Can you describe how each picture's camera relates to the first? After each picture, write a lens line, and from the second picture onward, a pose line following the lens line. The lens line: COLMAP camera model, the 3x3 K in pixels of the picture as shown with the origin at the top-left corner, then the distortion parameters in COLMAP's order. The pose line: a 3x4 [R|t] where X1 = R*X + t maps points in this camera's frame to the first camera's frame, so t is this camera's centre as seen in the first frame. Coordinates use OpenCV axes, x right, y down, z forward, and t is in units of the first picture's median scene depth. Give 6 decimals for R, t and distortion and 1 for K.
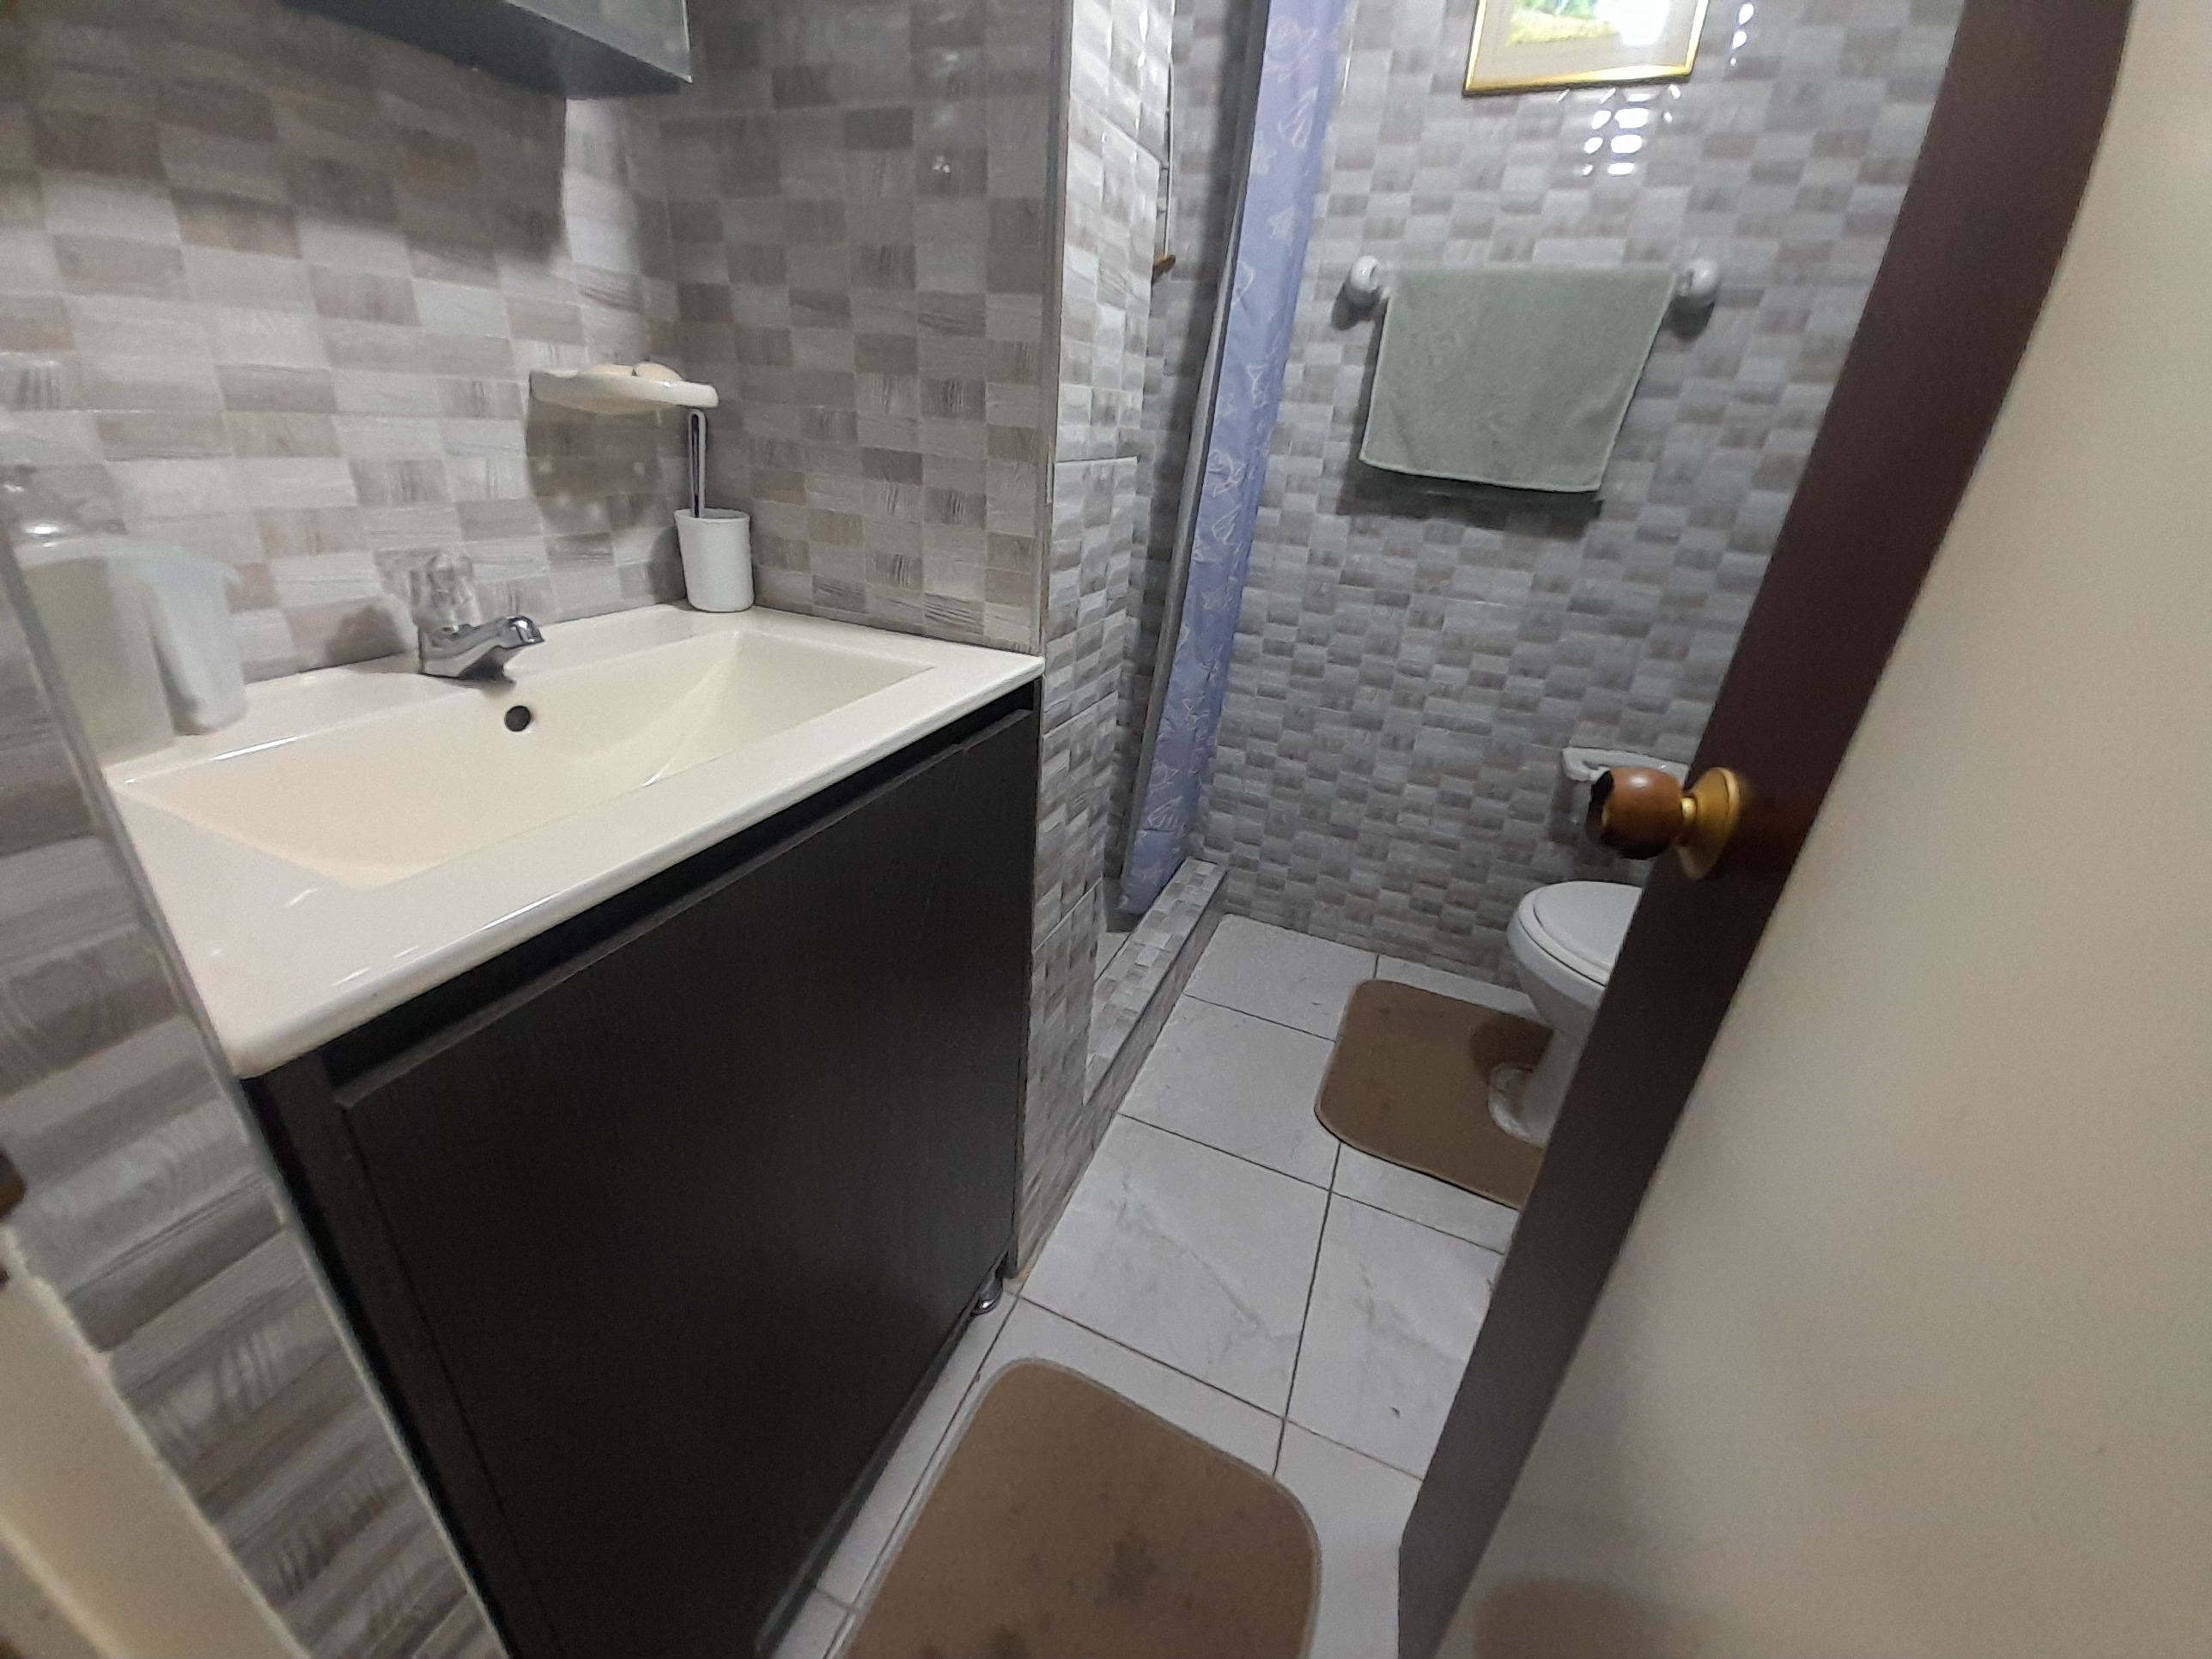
lens RADIAL K [[862.2, 0, 1085.0], [0, 862.2, 817.7], [0, 0, 1]] dist [0.016887, -0.010936]
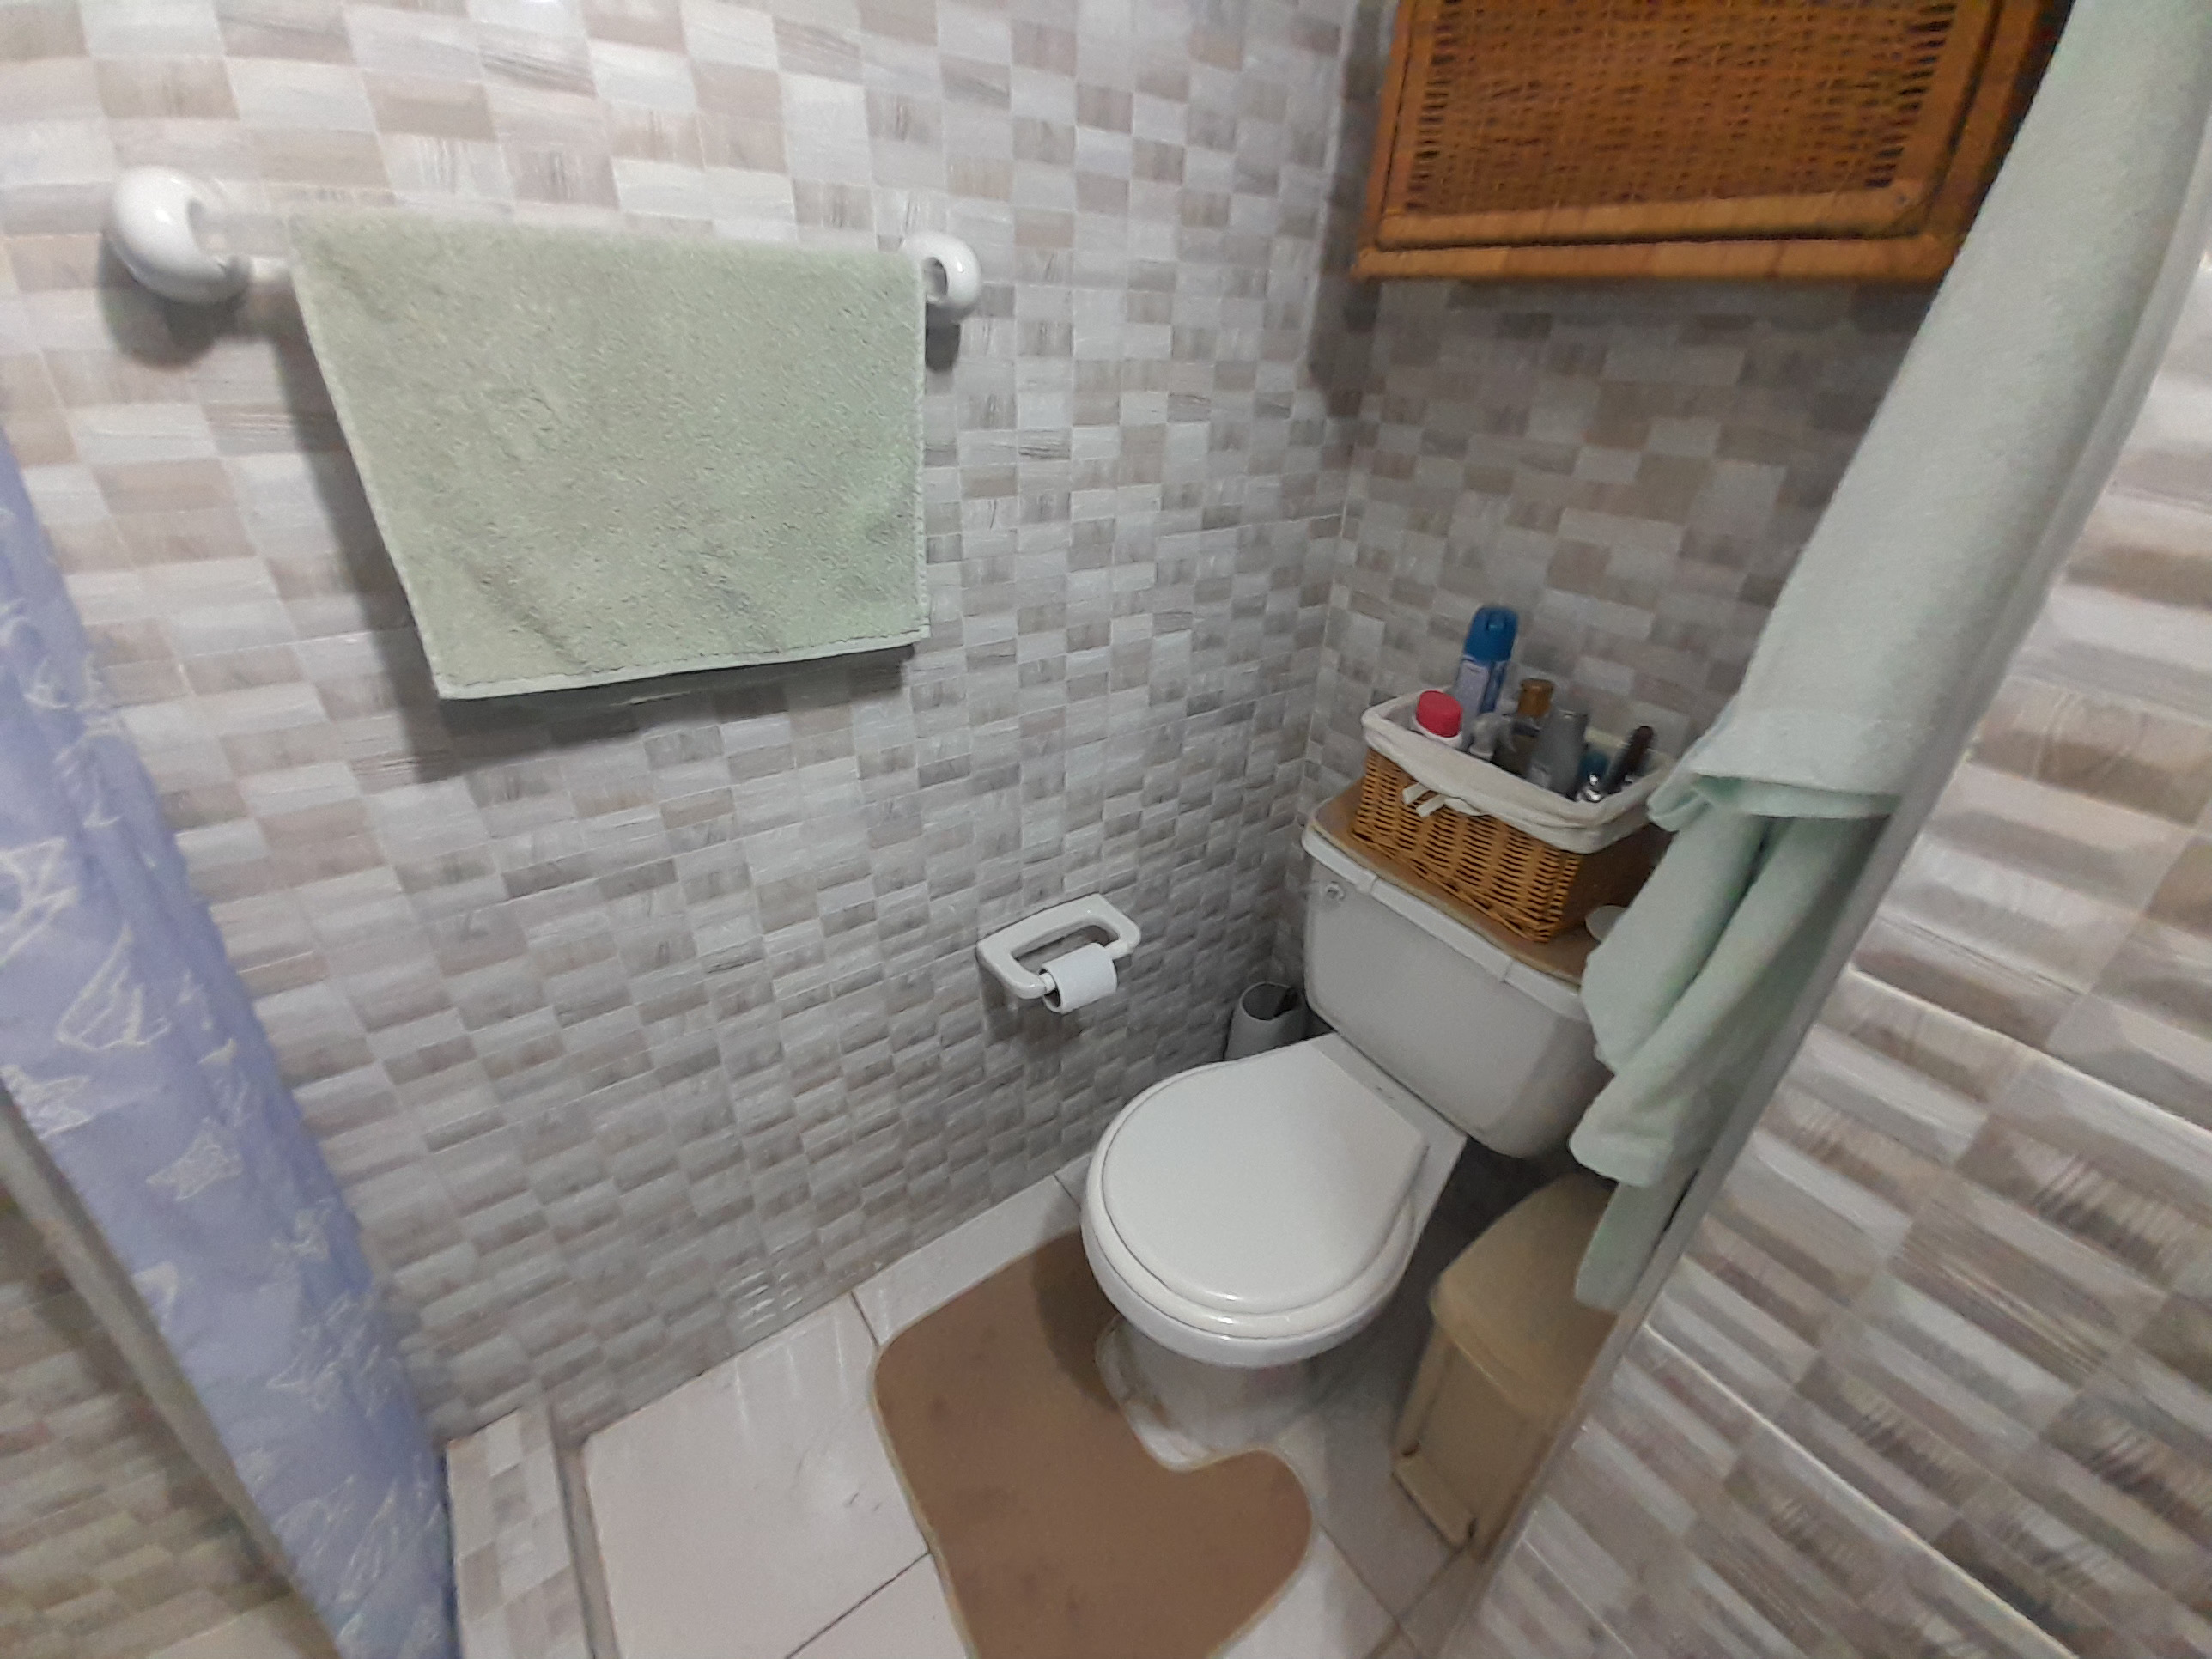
lens RADIAL K [[862.2, 0, 1094.4], [0, 862.2, 811.1], [0, 0, 1]] dist [0.016887, -0.010936]
pose [[0.517276, -0.452798, 0.726223, 0.179550], [0.367318, 0.883901, 0.289475, -0.422484], [-0.772983, 0.117016, 0.623542, 0.590837]]
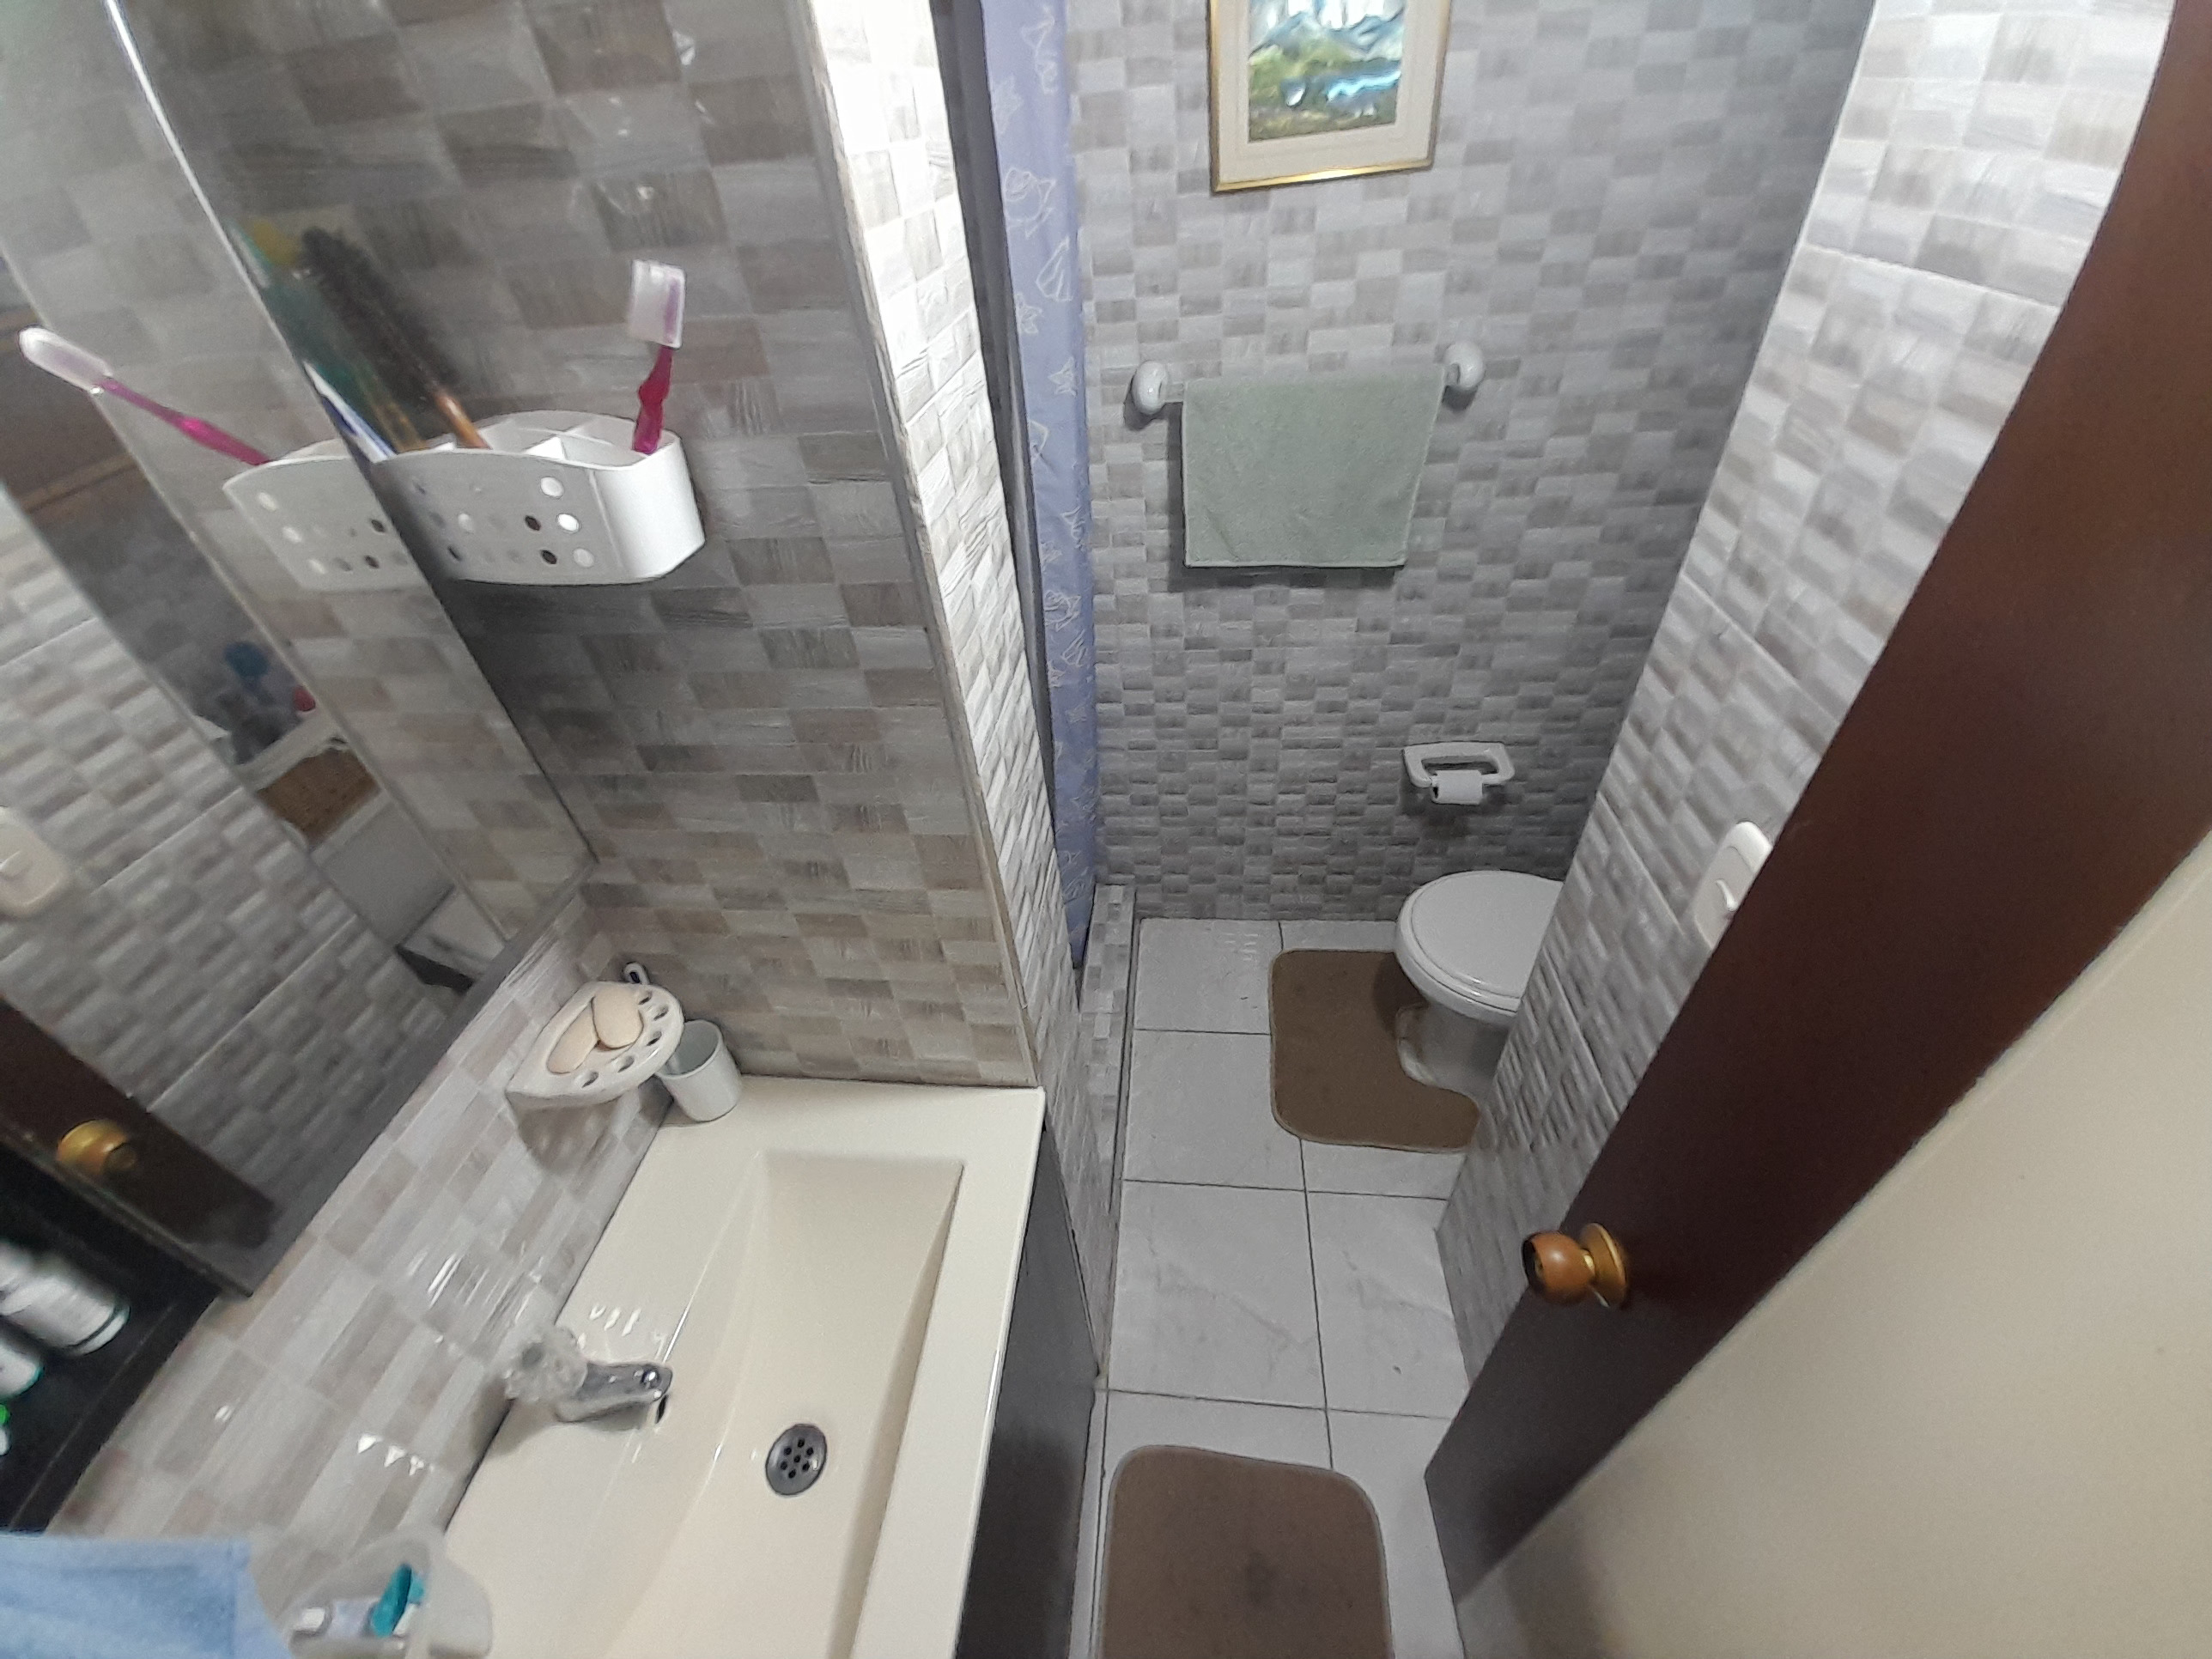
lens RADIAL K [[862.2, 0, 1090.4], [0, 862.2, 821.9], [0, 0, 1]] dist [0.016887, -0.010936]
pose [[0.943628, -0.300459, 0.138889, -0.024454], [0.256454, 0.928908, 0.267135, -0.490310], [-0.209279, -0.216458, 0.953598, -0.016445]]
